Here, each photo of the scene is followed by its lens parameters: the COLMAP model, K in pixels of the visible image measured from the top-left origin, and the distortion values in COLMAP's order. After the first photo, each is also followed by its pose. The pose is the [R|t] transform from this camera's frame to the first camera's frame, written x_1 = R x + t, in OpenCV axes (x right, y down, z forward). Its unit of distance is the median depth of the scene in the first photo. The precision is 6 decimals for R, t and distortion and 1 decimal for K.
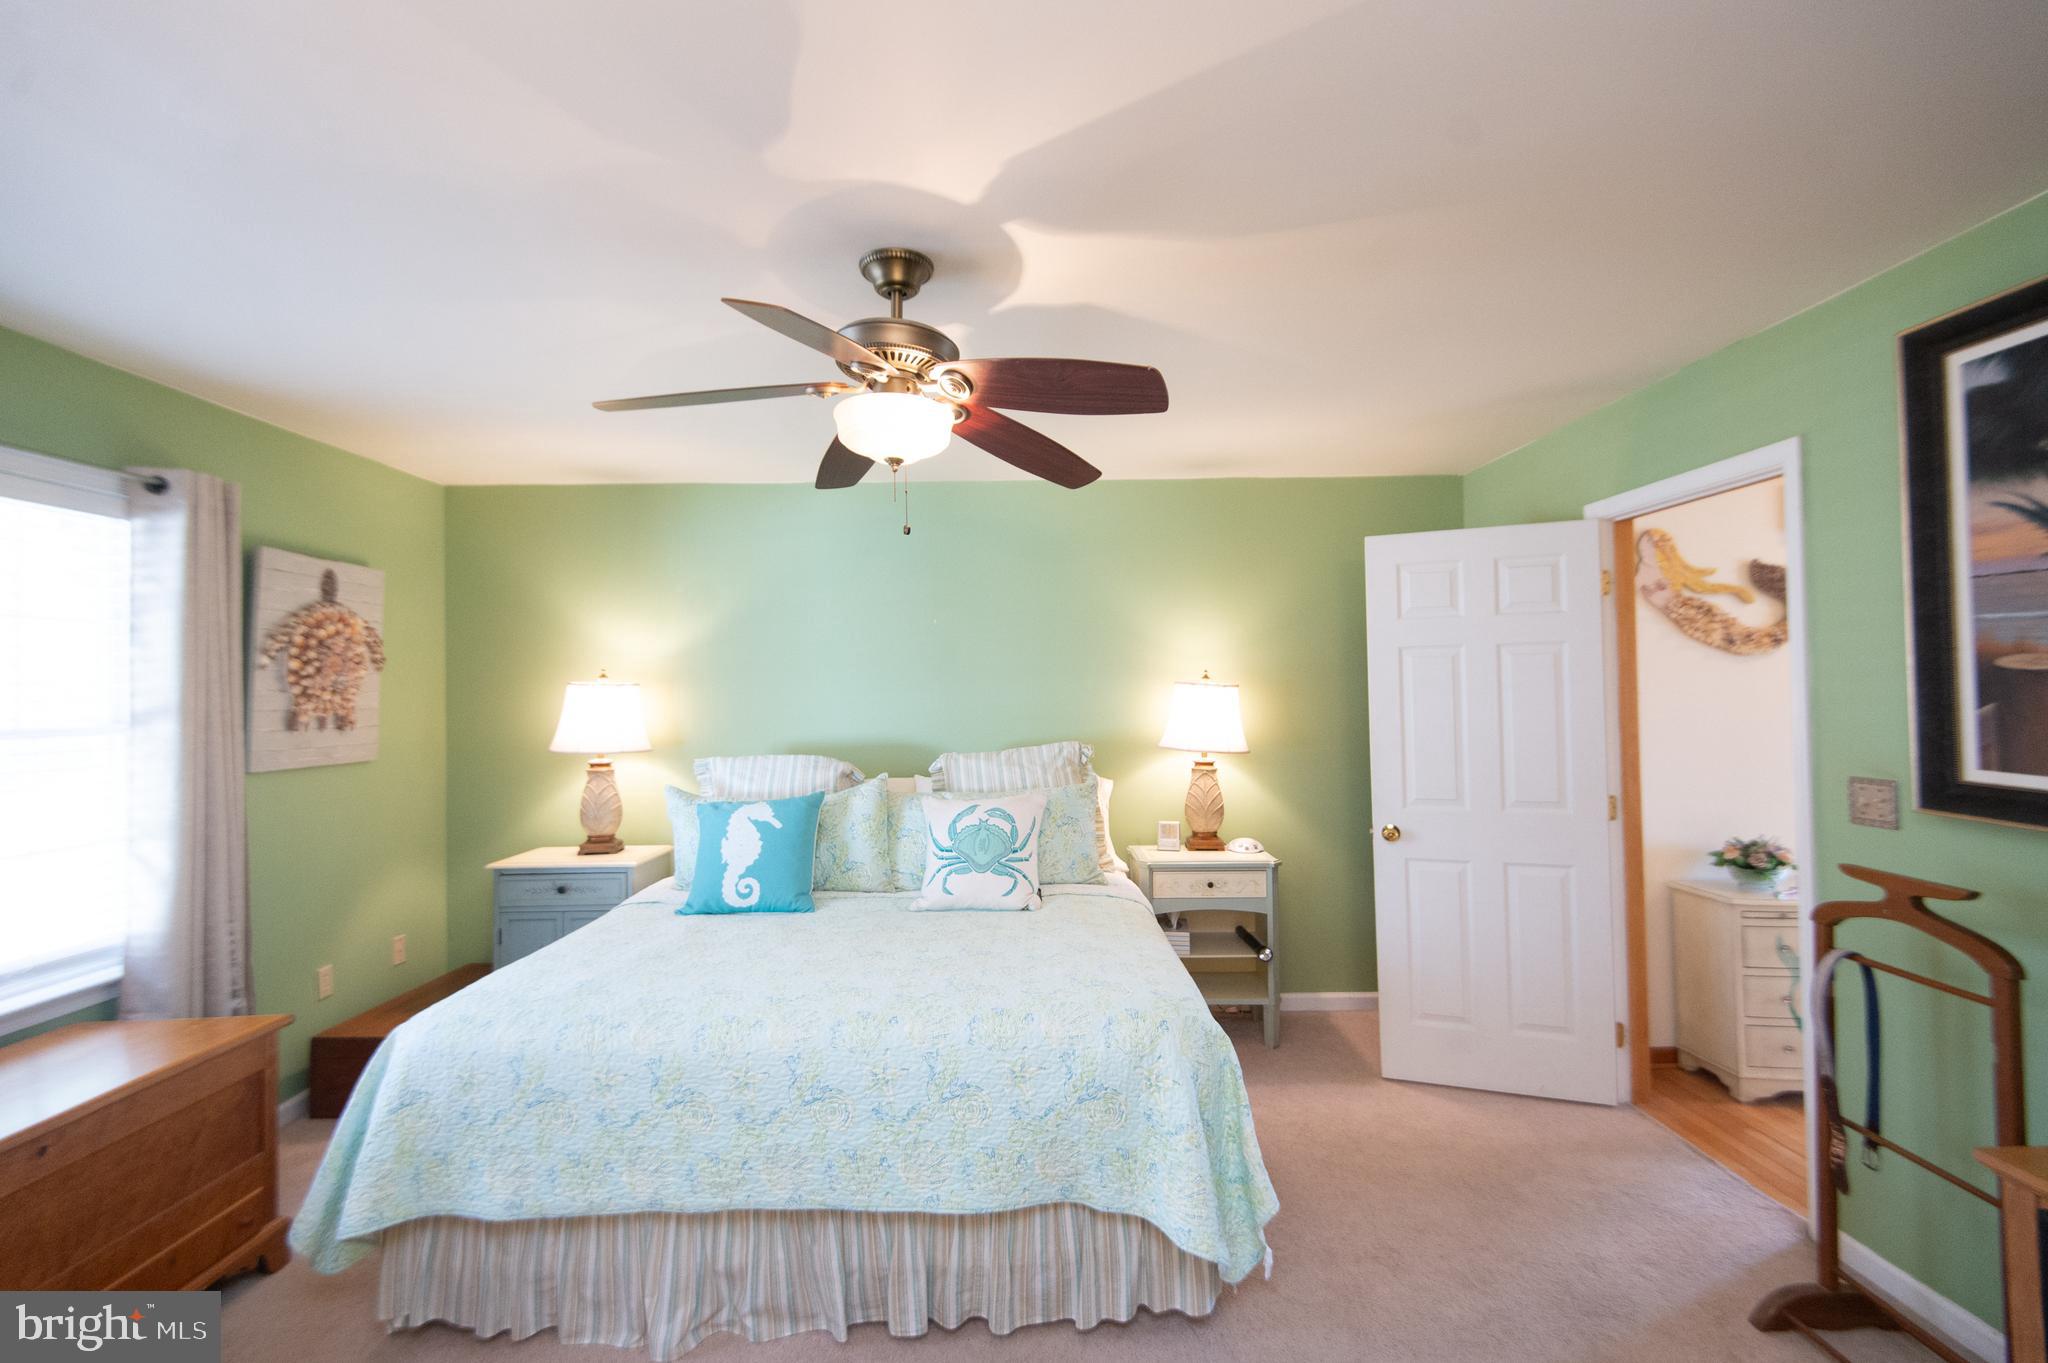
lens RADIAL K [[897.8, 0, 1028.9], [0, 897.8, 680.2], [0, 0, 1]] dist [0.043138, -0.029374]
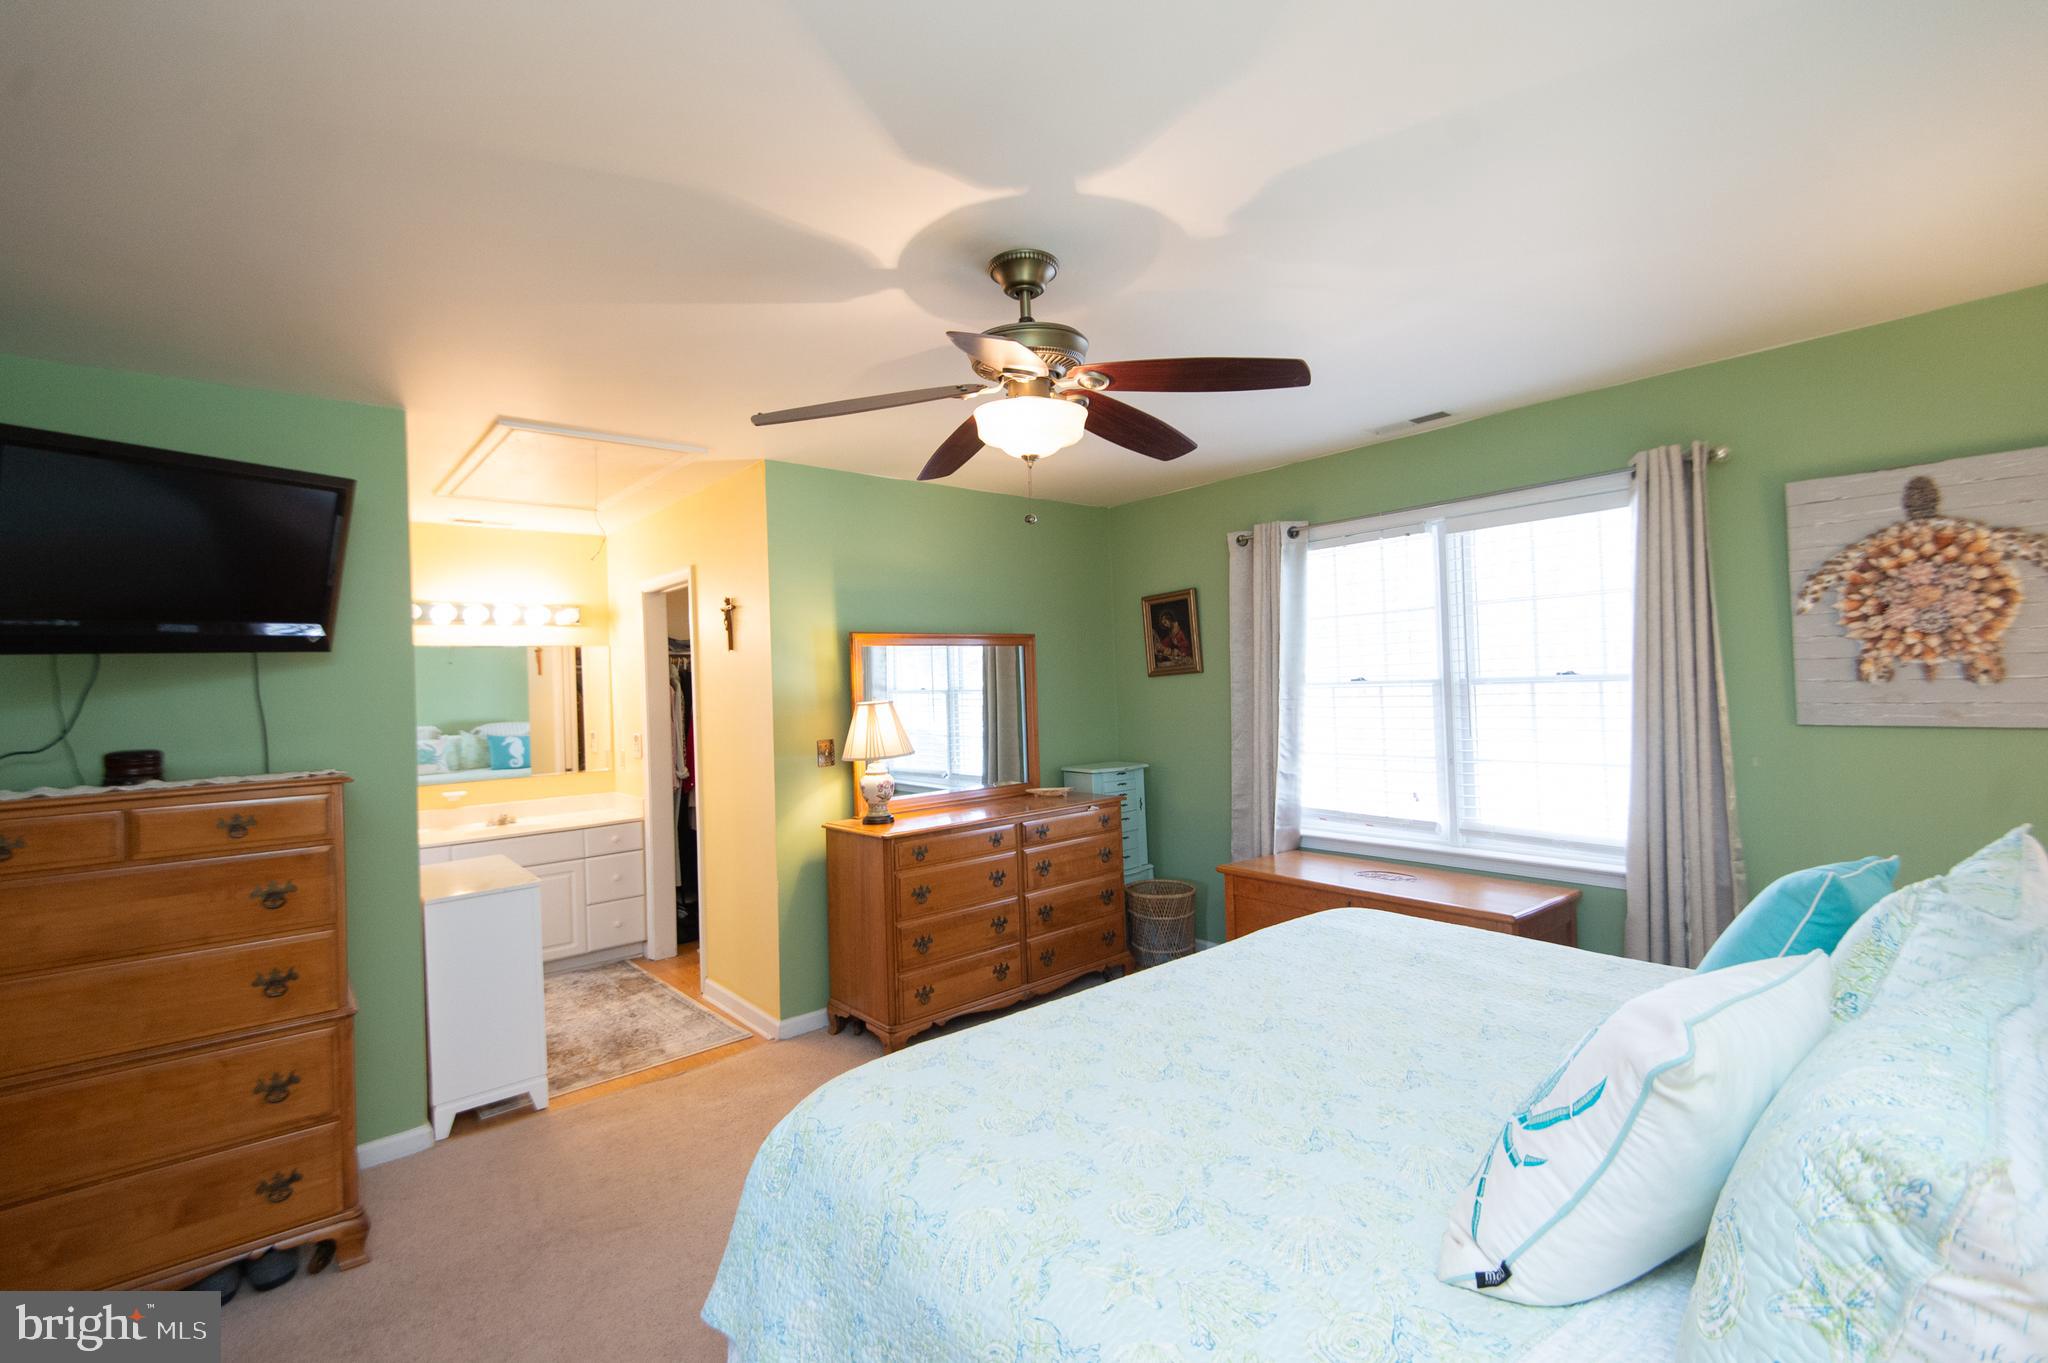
lens RADIAL K [[897.8, 0, 1028.9], [0, 897.8, 680.2], [0, 0, 1]] dist [0.043138, -0.029374]
pose [[-0.769737, 0.039643, -0.637129, 0.349404], [0.055115, 0.998470, -0.004461, 0.015519], [0.635977, -0.038549, -0.770745, 1.181713]]
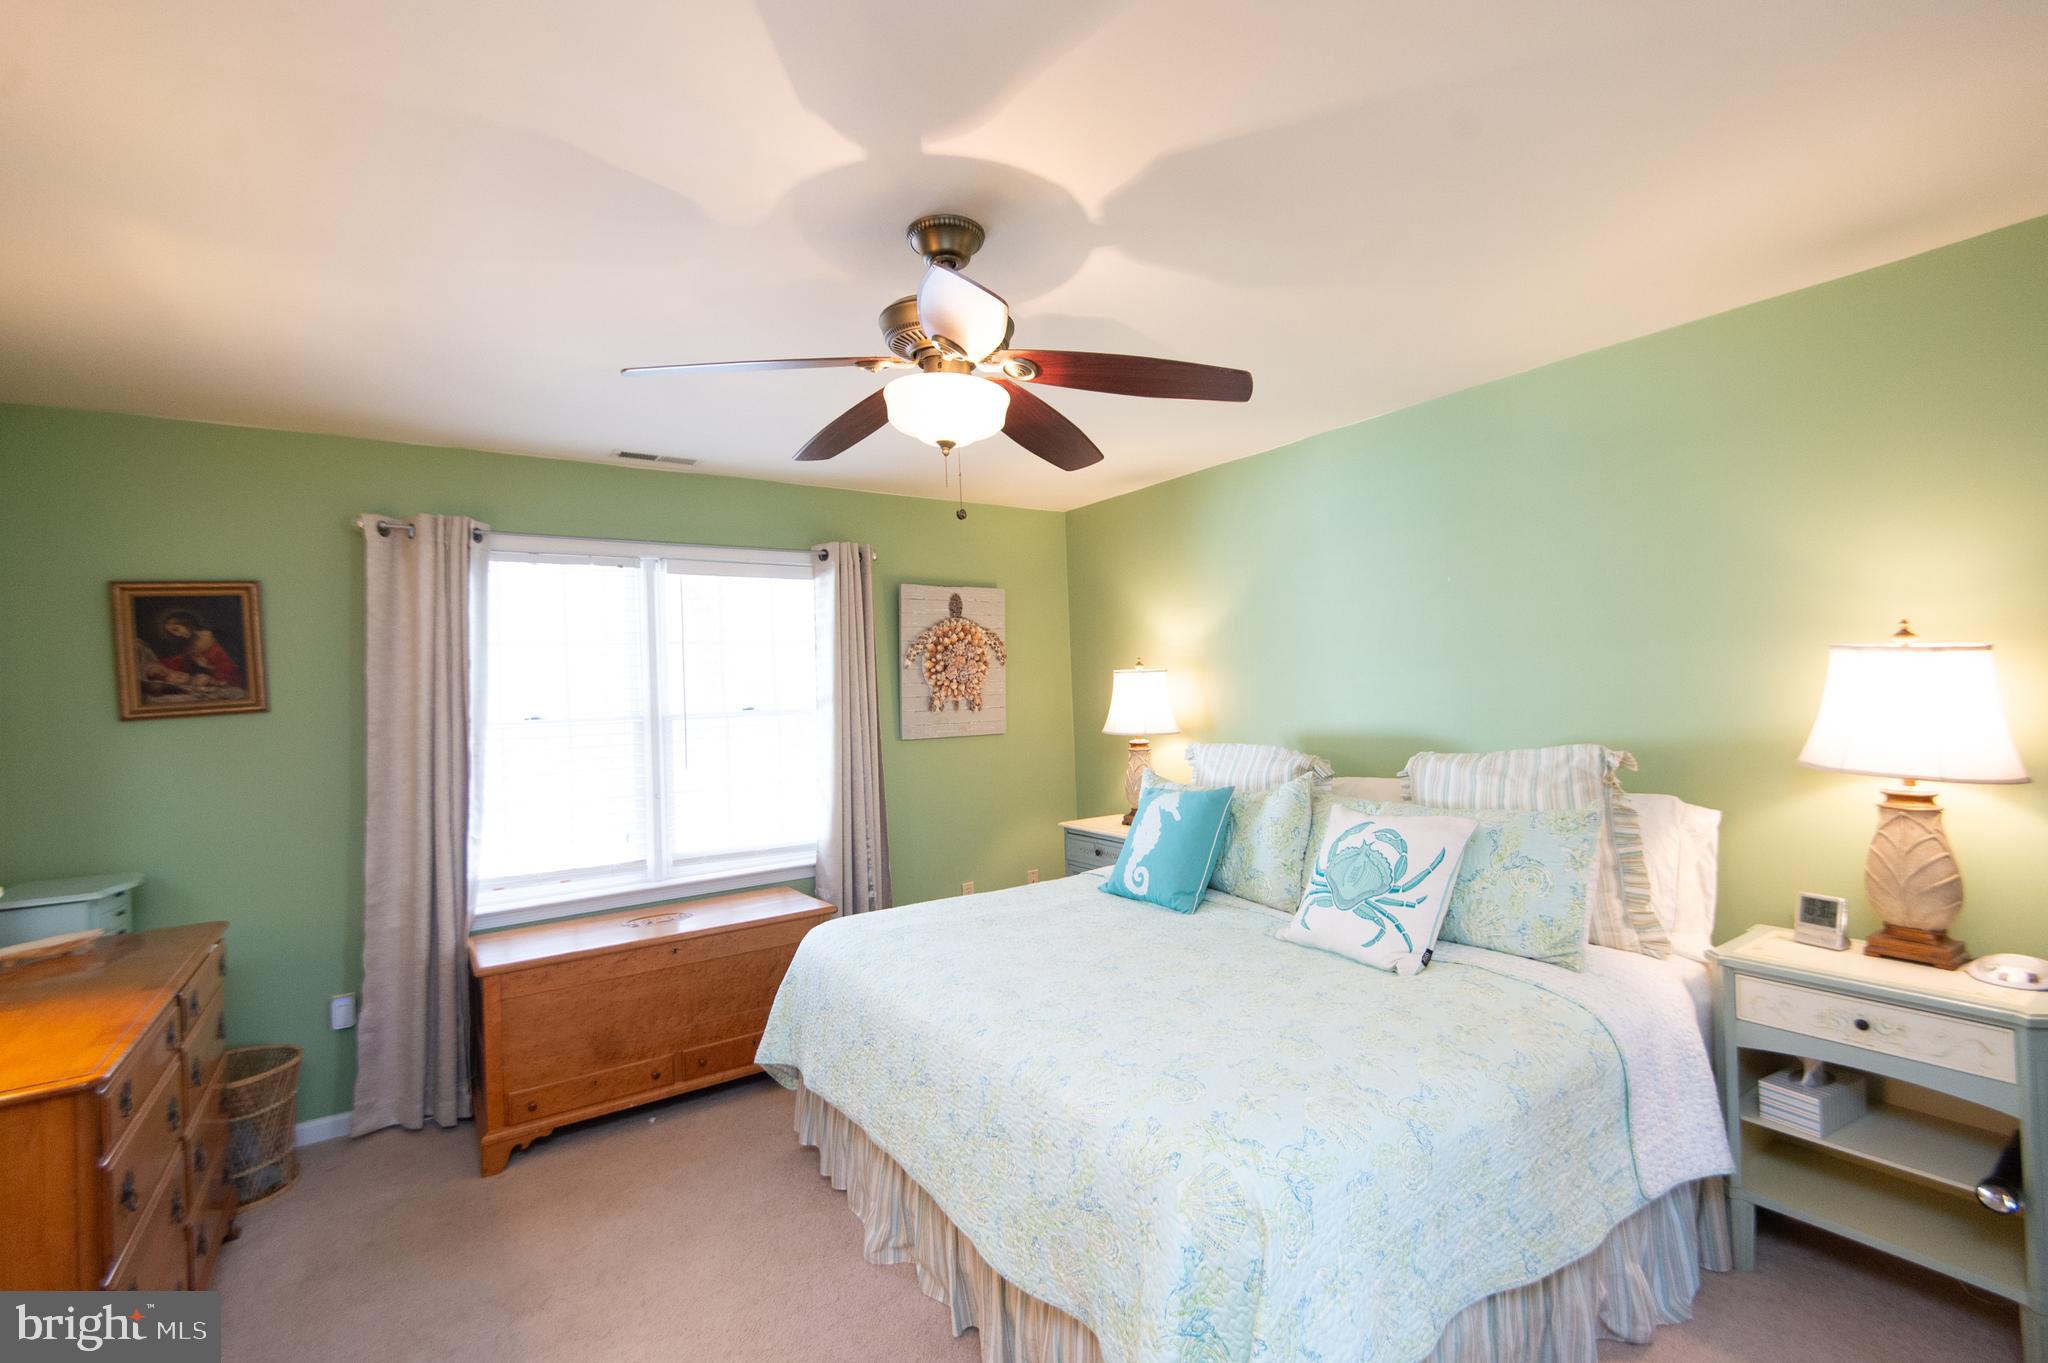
lens RADIAL K [[903.4, 0, 1024.0], [0, 903.4, 681.5], [0, 0, 1]] dist [0.042927, -0.029013]
pose [[0.554468, -0.010813, -0.832135, 0.449968], [0.037945, 0.999204, 0.012300, -0.002157], [0.831340, -0.038395, 0.554437, 0.346698]]
